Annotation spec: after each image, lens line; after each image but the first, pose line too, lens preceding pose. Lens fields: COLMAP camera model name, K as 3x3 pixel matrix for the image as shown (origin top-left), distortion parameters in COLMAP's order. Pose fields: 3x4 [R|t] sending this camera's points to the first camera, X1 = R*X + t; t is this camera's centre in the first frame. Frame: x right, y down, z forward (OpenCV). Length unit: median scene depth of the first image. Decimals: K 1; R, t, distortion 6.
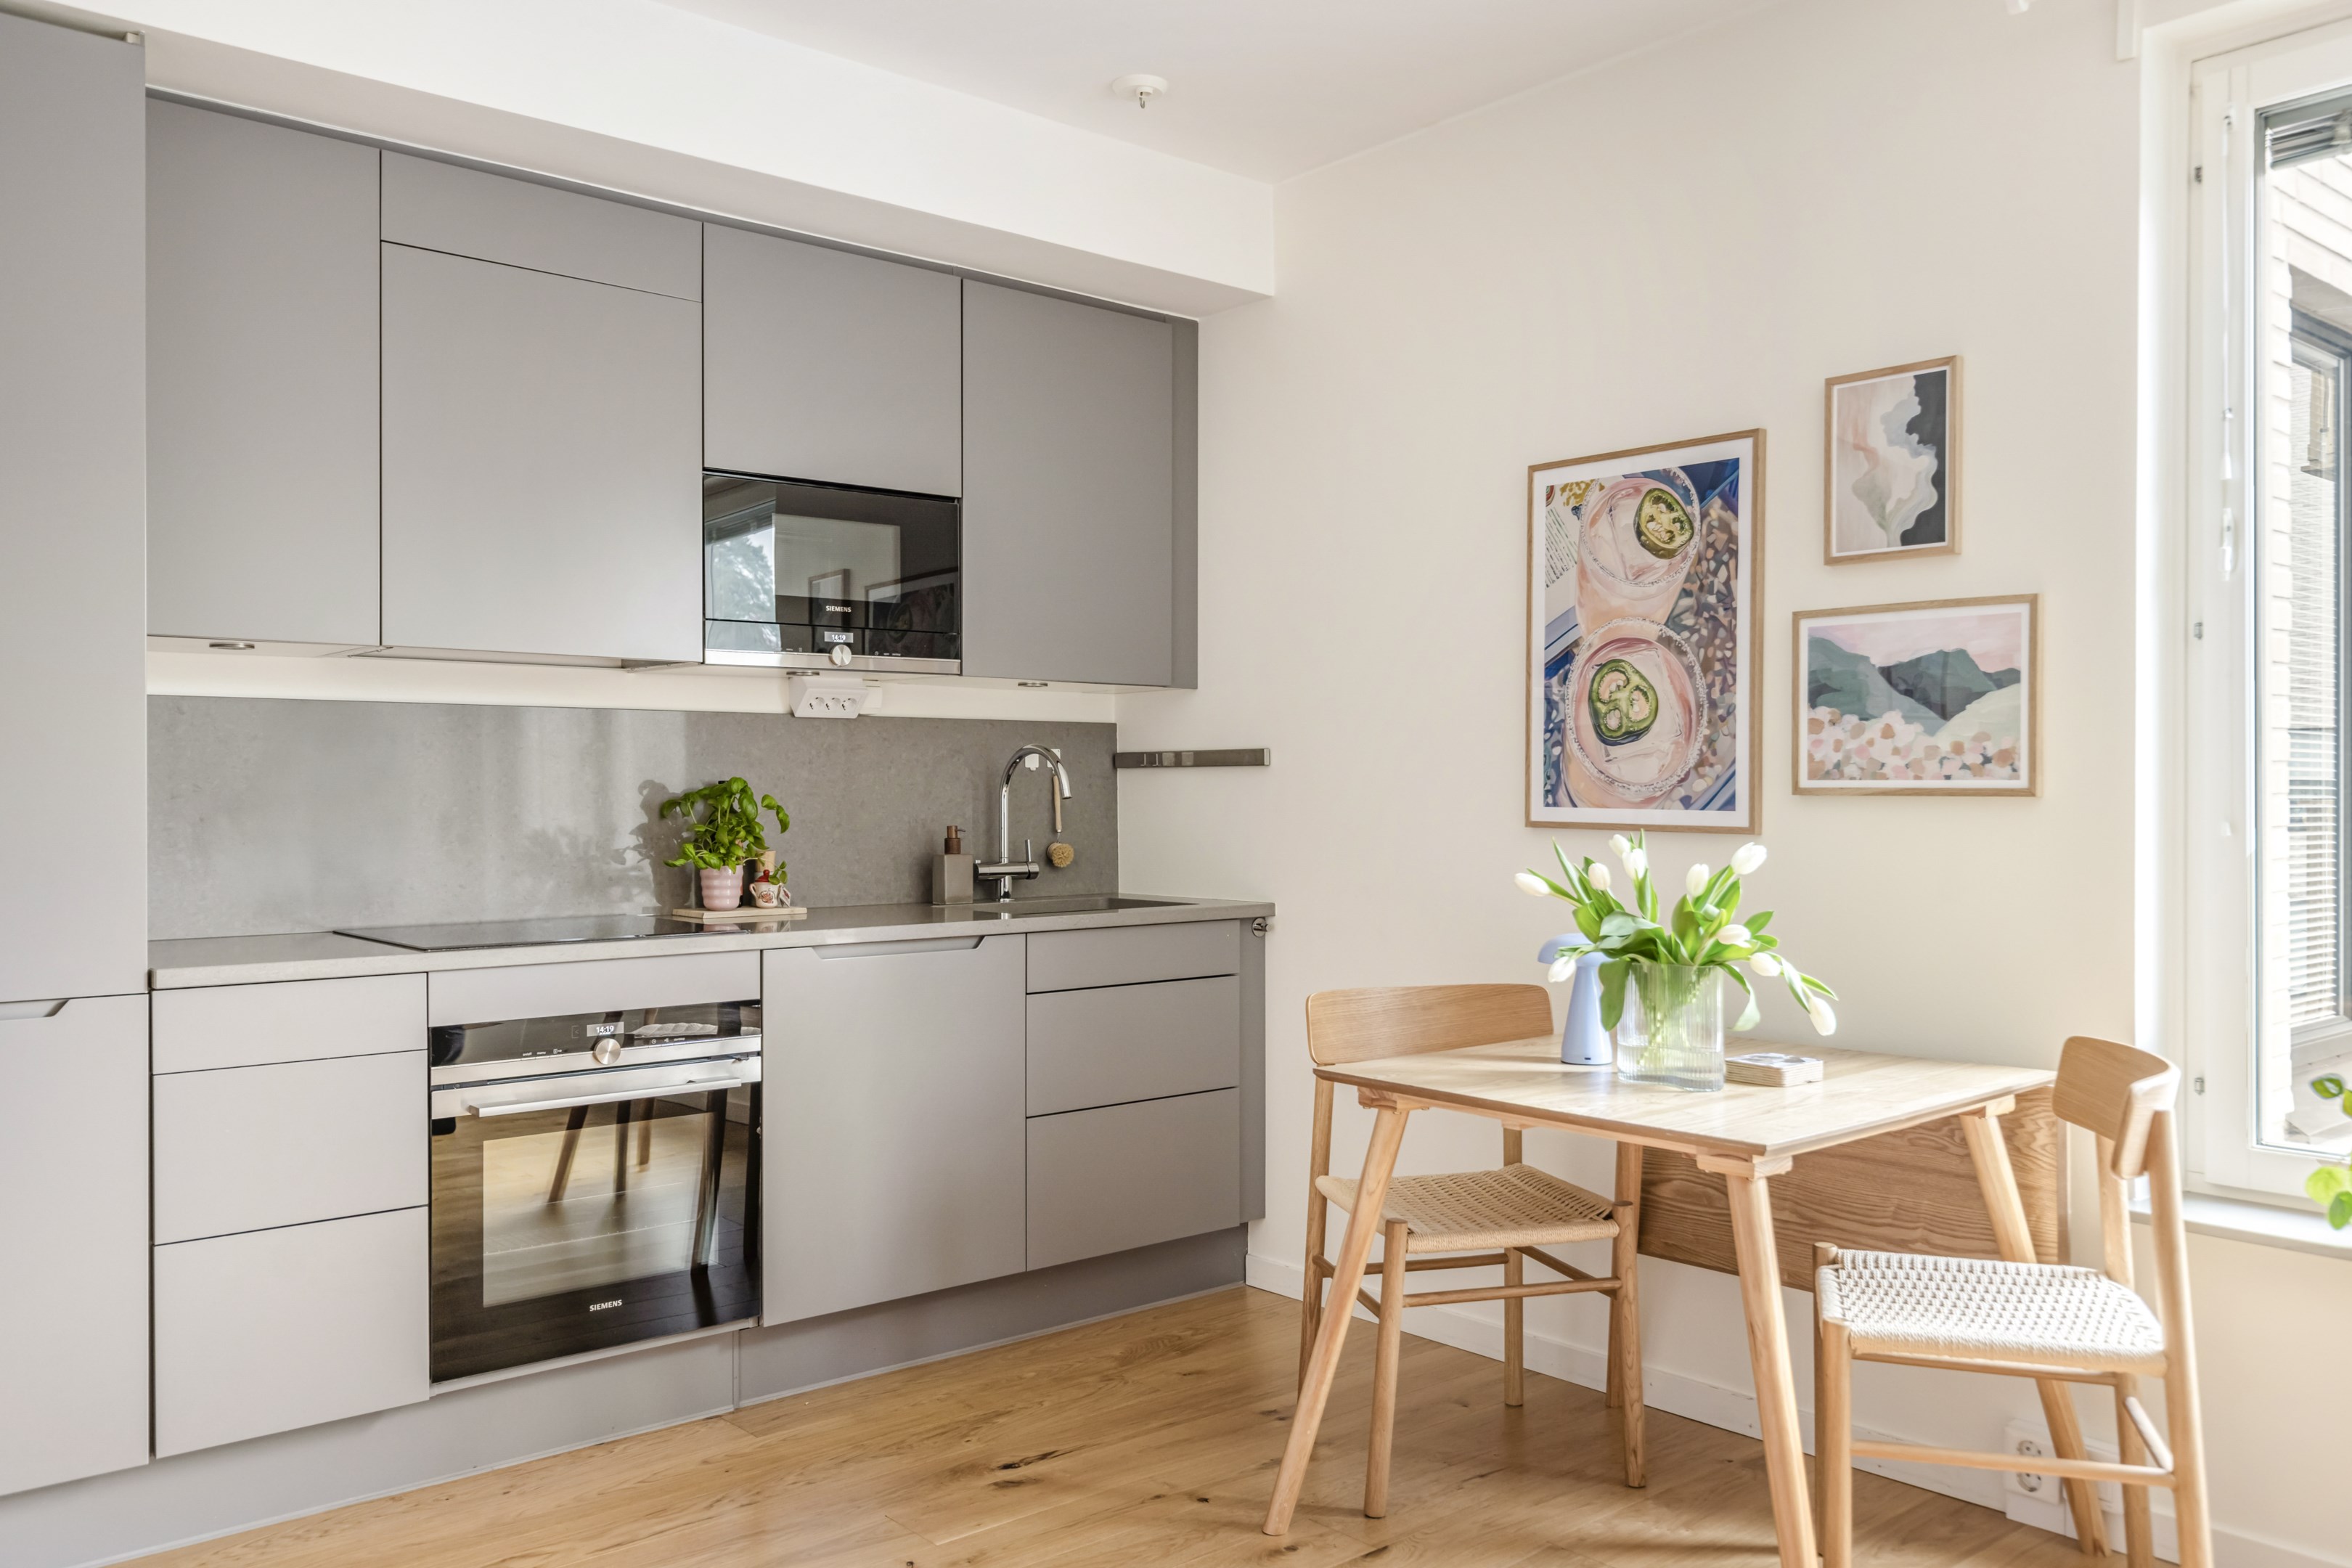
lens RADIAL K [[1791.3, 0, 1173.0], [0, 1791.3, 803.3], [0, 0, 1]] dist [0.008444, -0.020053]
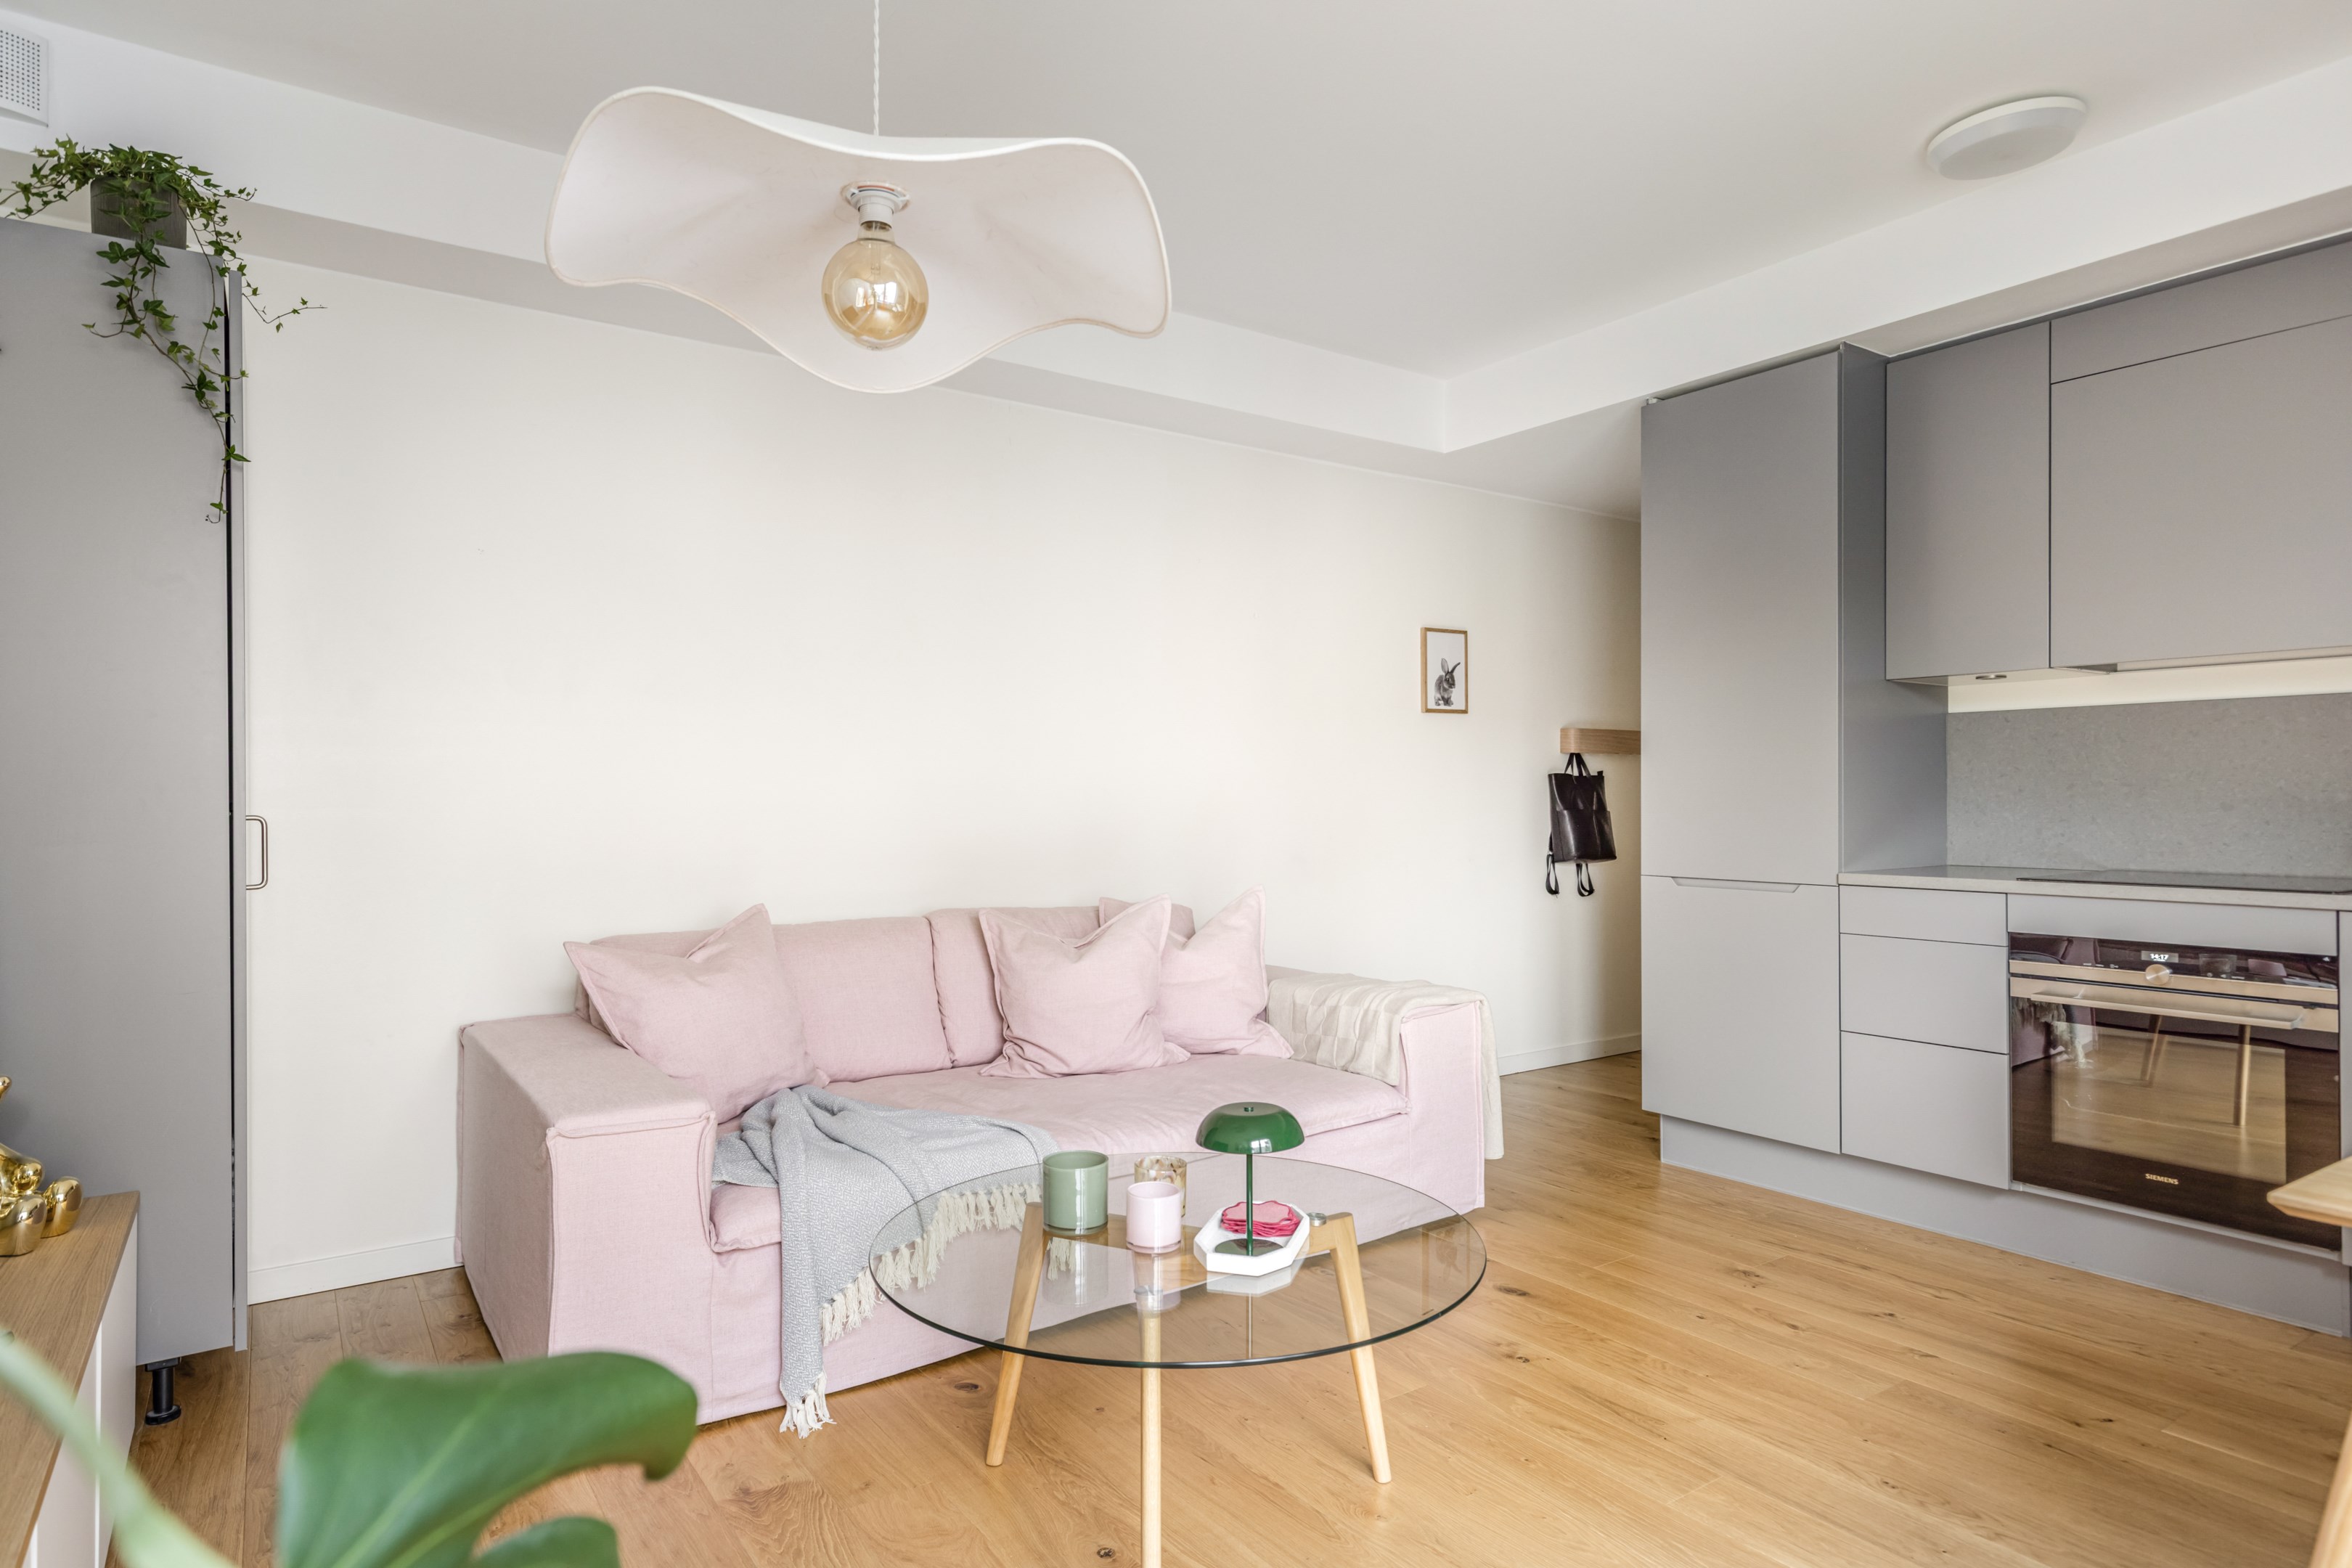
lens RADIAL K [[1314.7, 0, 1185.4], [0, 1314.7, 787.0], [0, 0, 1]] dist [0.009532, -0.003871]
pose [[-0.093854, -0.005407, -0.995571, 0.627916], [-0.000440, 0.999985, -0.005390, 0.012190], [0.995586, -0.000068, -0.093855, 0.388980]]
